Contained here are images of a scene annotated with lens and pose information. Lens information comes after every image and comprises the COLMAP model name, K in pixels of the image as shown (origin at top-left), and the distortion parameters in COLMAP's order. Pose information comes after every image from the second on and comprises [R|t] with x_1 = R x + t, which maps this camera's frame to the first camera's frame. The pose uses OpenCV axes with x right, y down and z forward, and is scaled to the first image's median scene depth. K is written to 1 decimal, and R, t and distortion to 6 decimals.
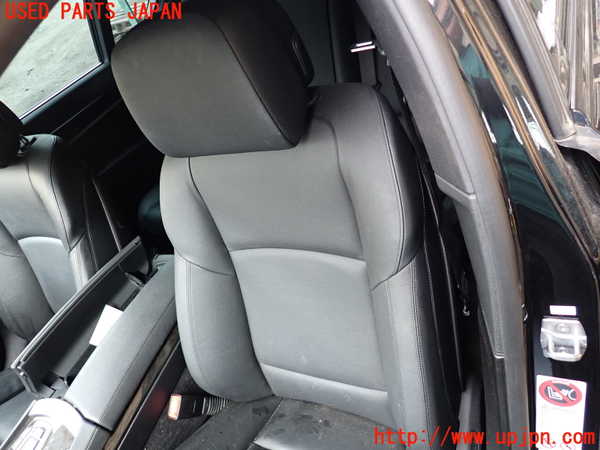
lens RADIAL K [[444.4, 0, 300.0], [0, 444.4, 225.0], [0, 0, 1]] dist [0.007631, 0.006567]
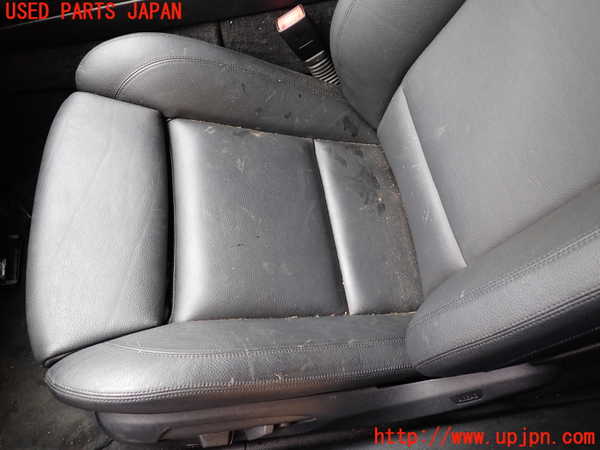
lens RADIAL K [[444.4, 0, 300.0], [0, 444.4, 225.0], [0, 0, 1]] dist [0.007631, 0.006567]
pose [[0.519526, 0.854031, -0.026892, 0.034722], [-0.693164, 0.439652, 0.571165, 0.130754], [0.499616, -0.278095, 0.820395, 0.321328]]
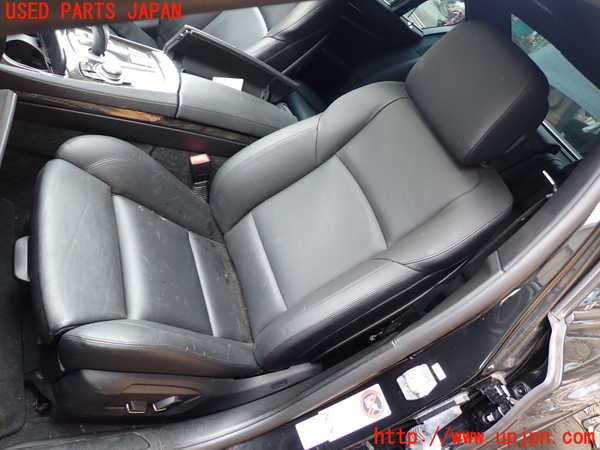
lens RADIAL K [[444.4, 0, 300.0], [0, 444.4, 225.0], [0, 0, 1]] dist [0.007631, 0.006567]
pose [[0.368743, 0.929497, 0.008029, -0.019449], [-0.925938, 0.368062, -0.084675, 0.325254], [-0.081660, 0.023789, 0.996376, -0.245967]]
